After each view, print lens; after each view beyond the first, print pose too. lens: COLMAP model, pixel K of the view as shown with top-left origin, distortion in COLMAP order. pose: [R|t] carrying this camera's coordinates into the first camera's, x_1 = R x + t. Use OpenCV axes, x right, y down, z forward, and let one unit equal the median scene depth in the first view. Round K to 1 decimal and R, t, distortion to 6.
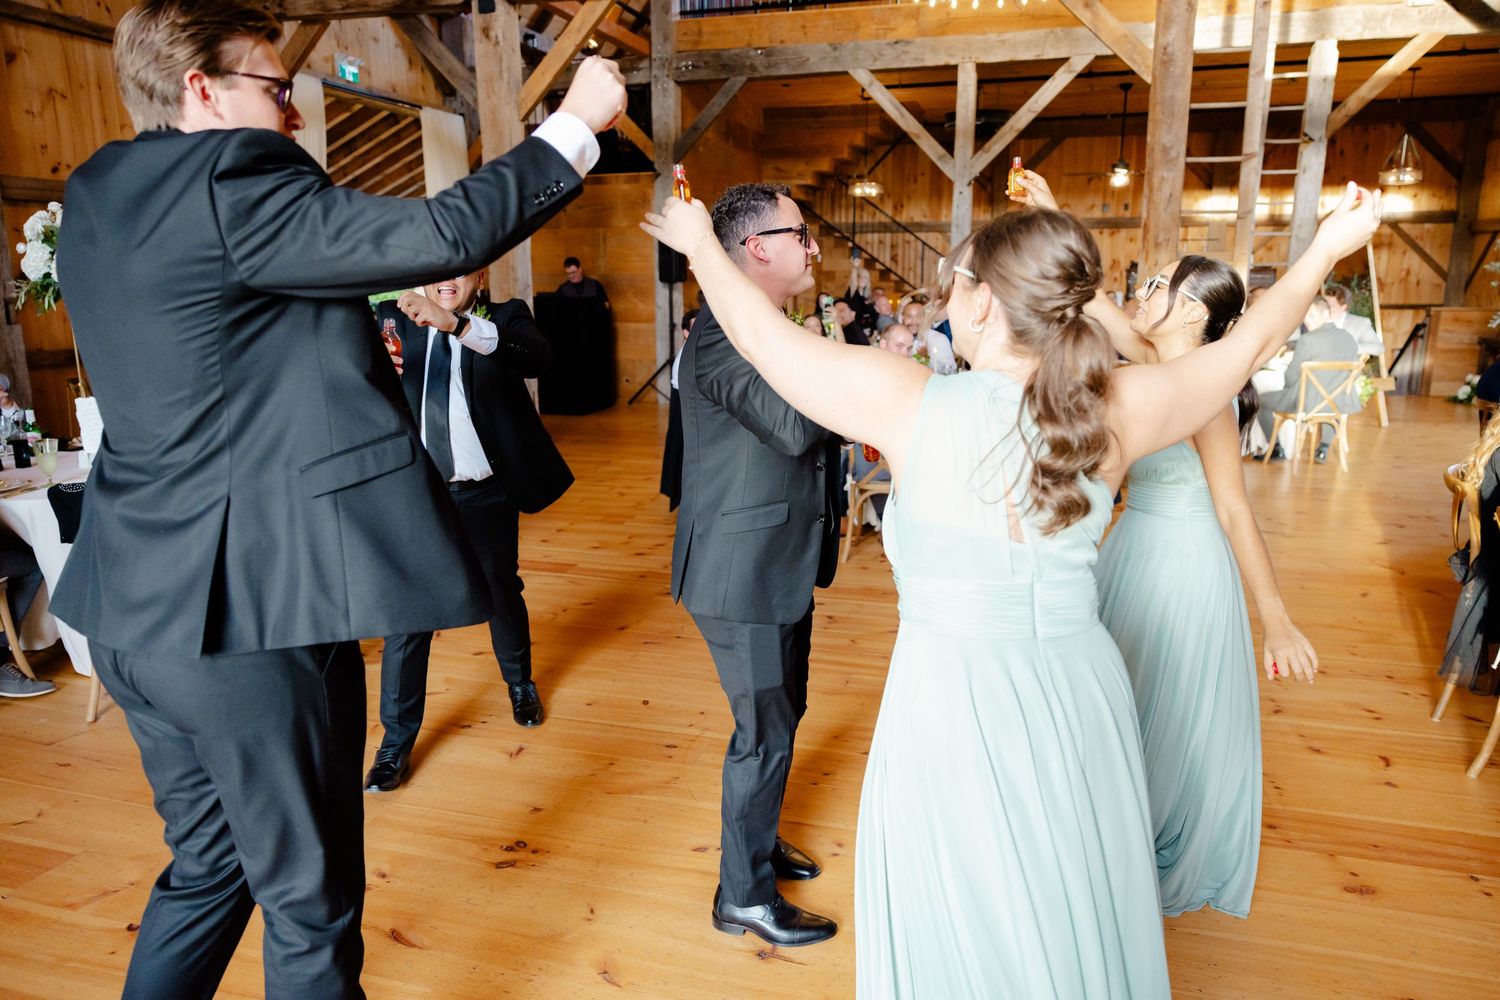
lens RADIAL K [[1034.6, 0, 746.3], [0, 1034.6, 500.0], [0, 0, 1]] dist [-0.001781, -0.001853]
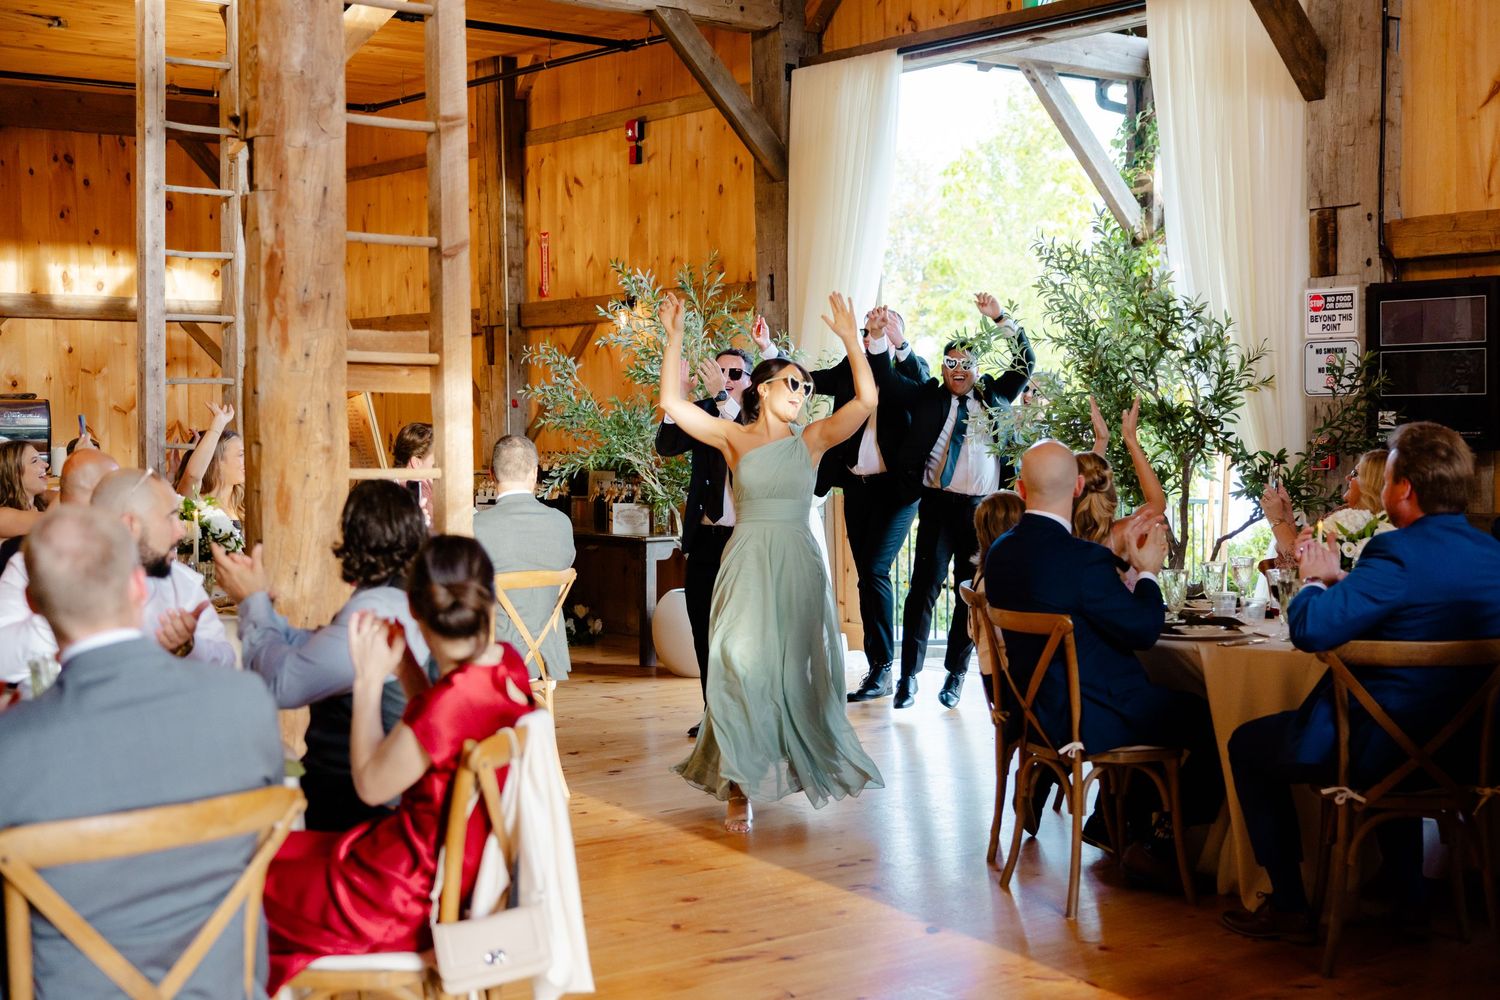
lens RADIAL K [[2033.8, 0, 754.7], [0, 2033.8, 484.3], [0, 0, 1]] dist [0.023041, 0.028434]
pose [[0.553412, -0.023086, 0.832588, -0.107266], [0.182743, 0.978625, -0.094333, -0.044978], [-0.812613, 0.204354, 0.545801, 0.272544]]
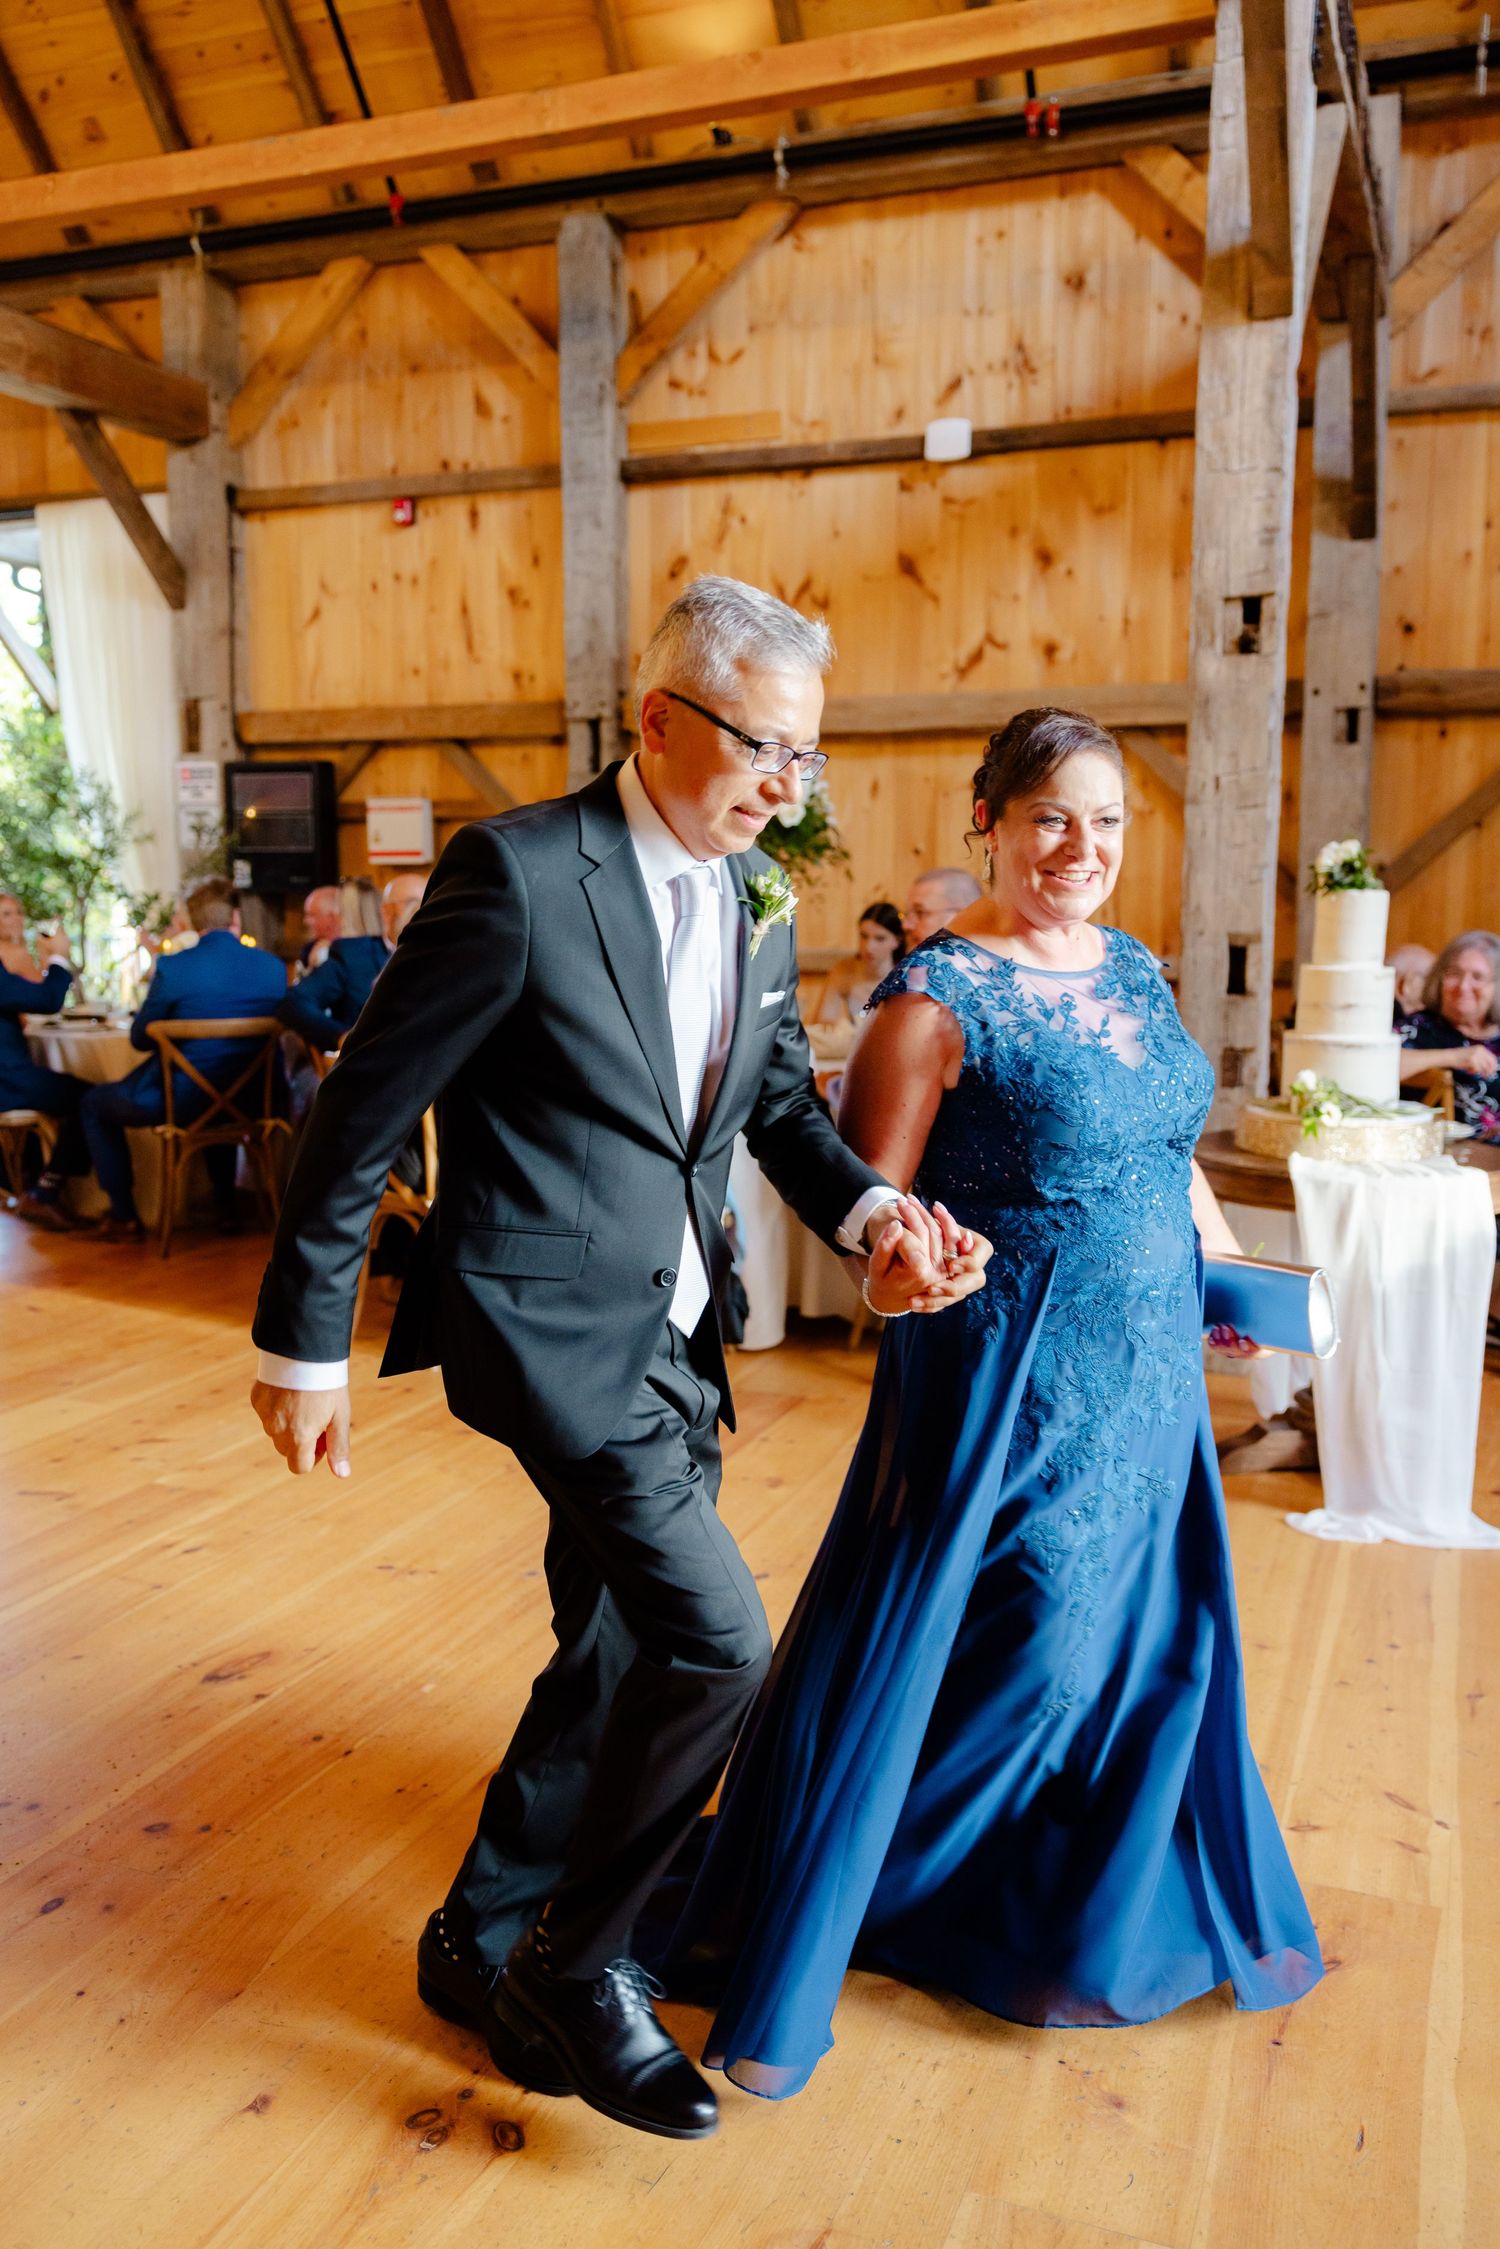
lens RADIAL K [[1860.6, 0, 752.4], [0, 1860.6, 1136.0], [0, 0, 1]] dist [-0.021607, 0.031951]
pose [[0.068489, -0.131806, 0.988907, -0.227756], [0.207943, 0.971350, 0.115065, -0.024017], [-0.975740, 0.197755, 0.093935, 0.193210]]
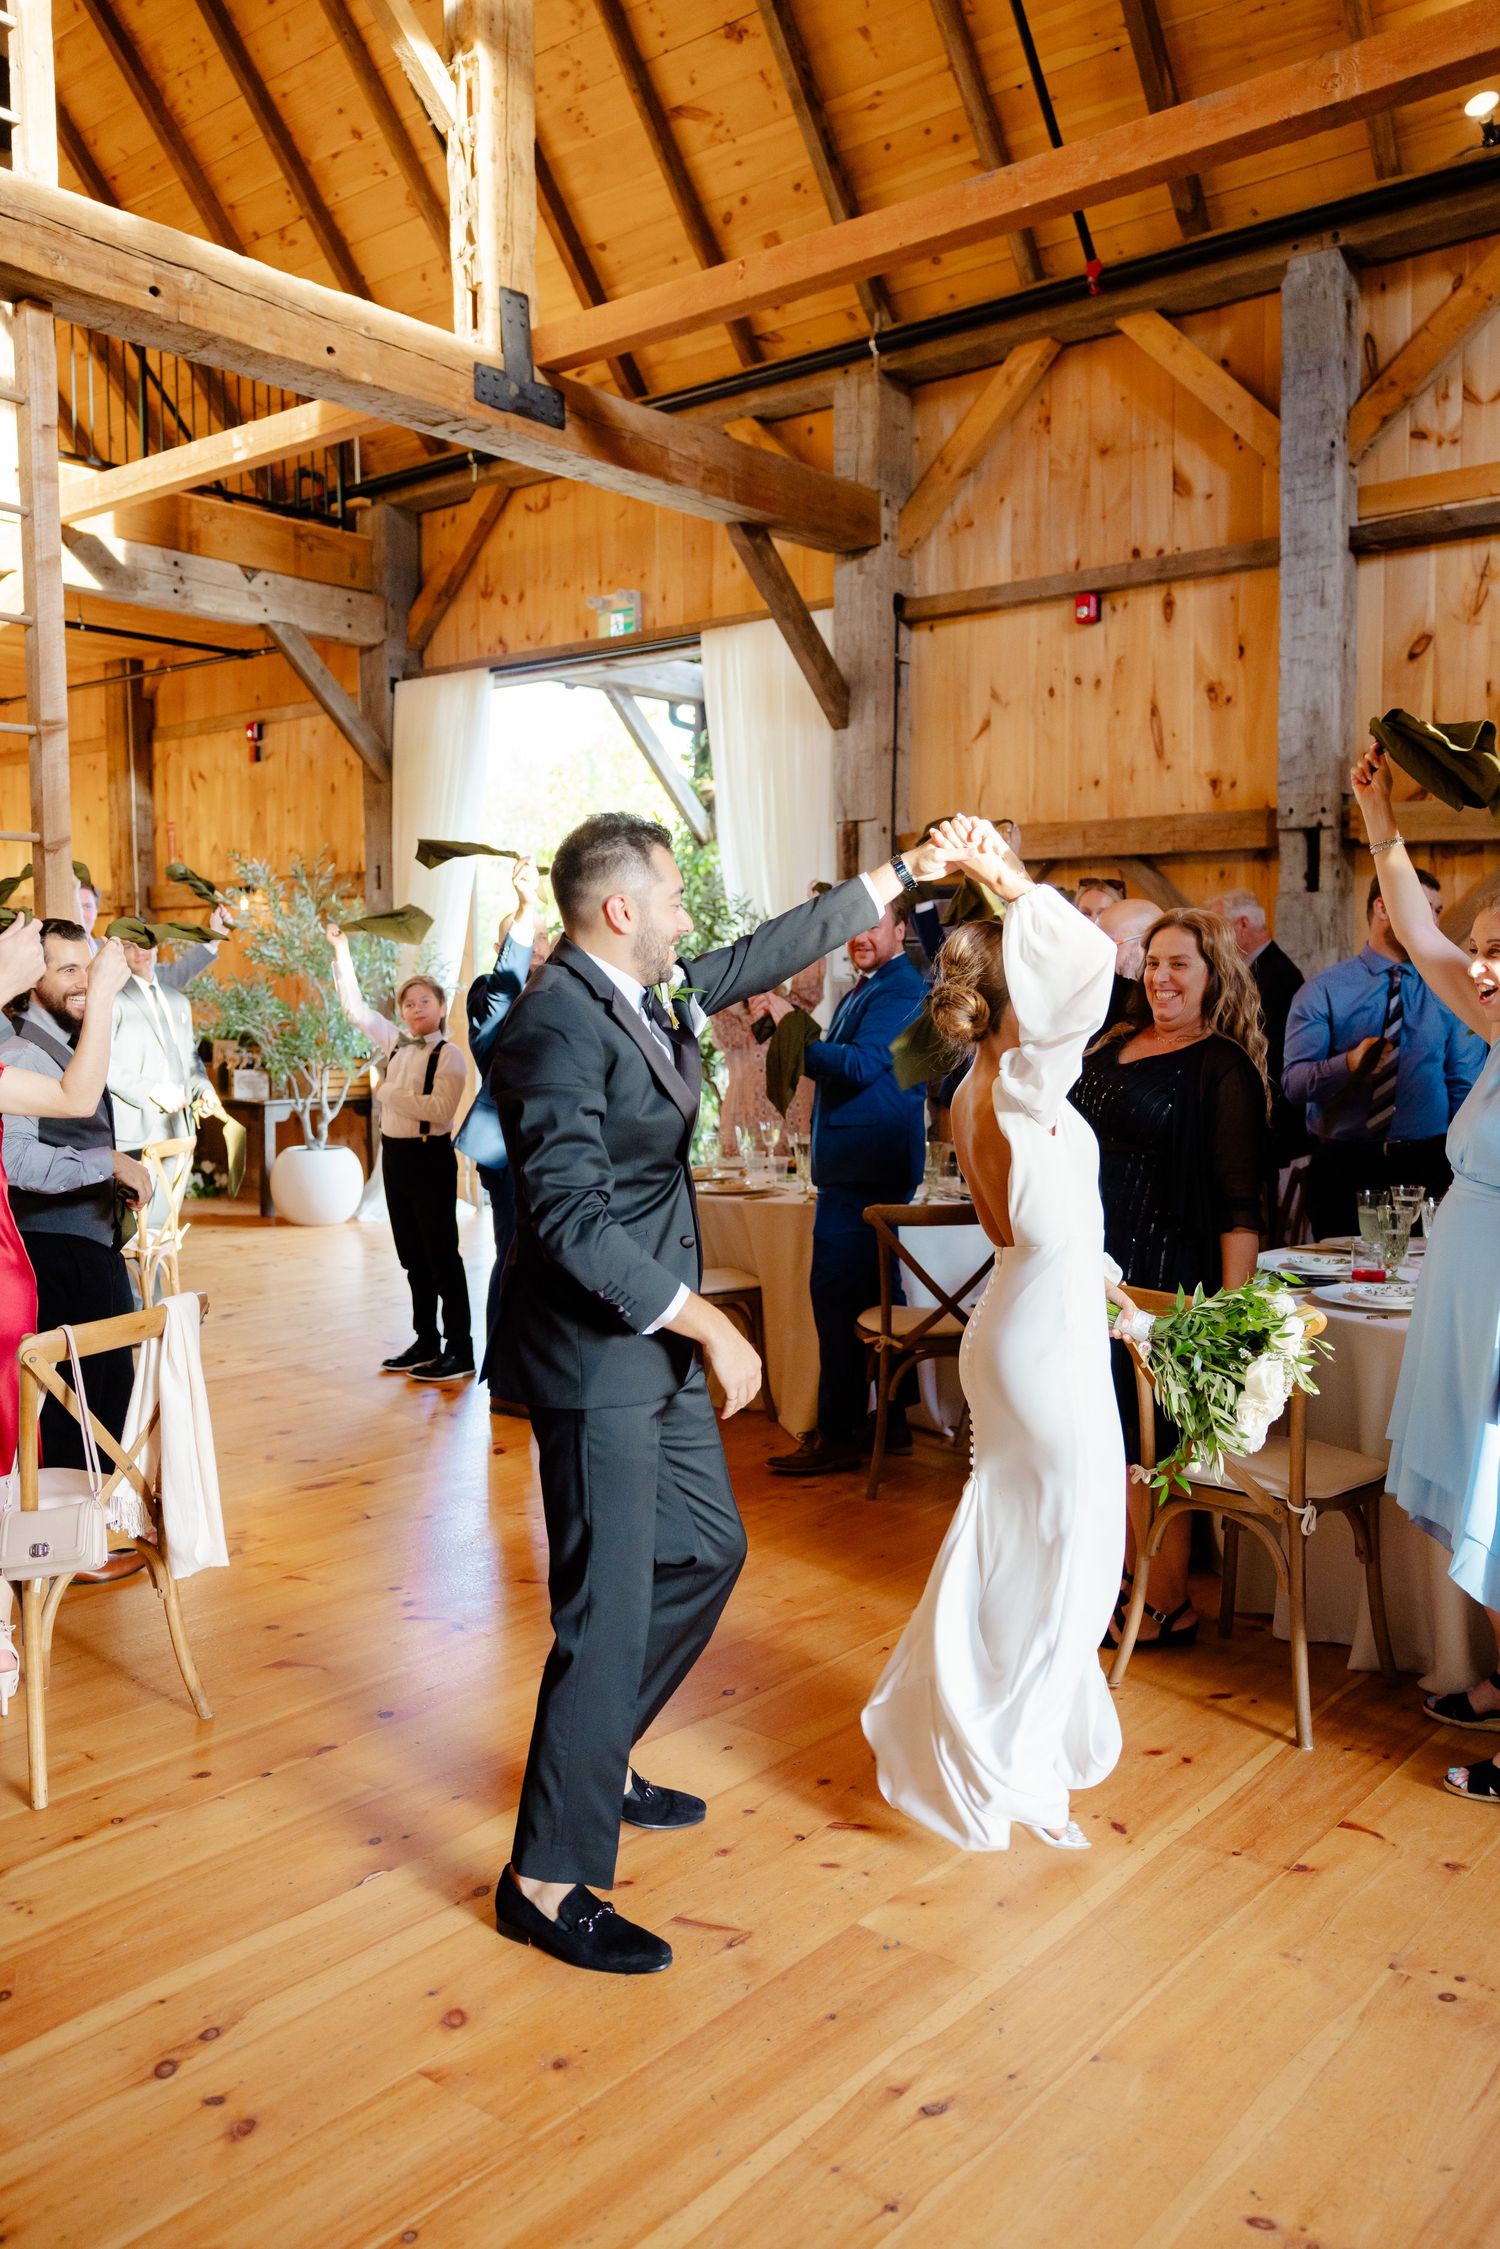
lens RADIAL K [[1765.0, 0, 749.6], [0, 1765.0, 1115.5], [0, 0, 1]] dist [-0.018972, 0.017506]
pose [[0.377008, -0.060772, 0.924214, -0.096793], [0.197390, 0.980193, -0.016067, -0.047891], [-0.904932, 0.188489, 0.381537, 0.260892]]
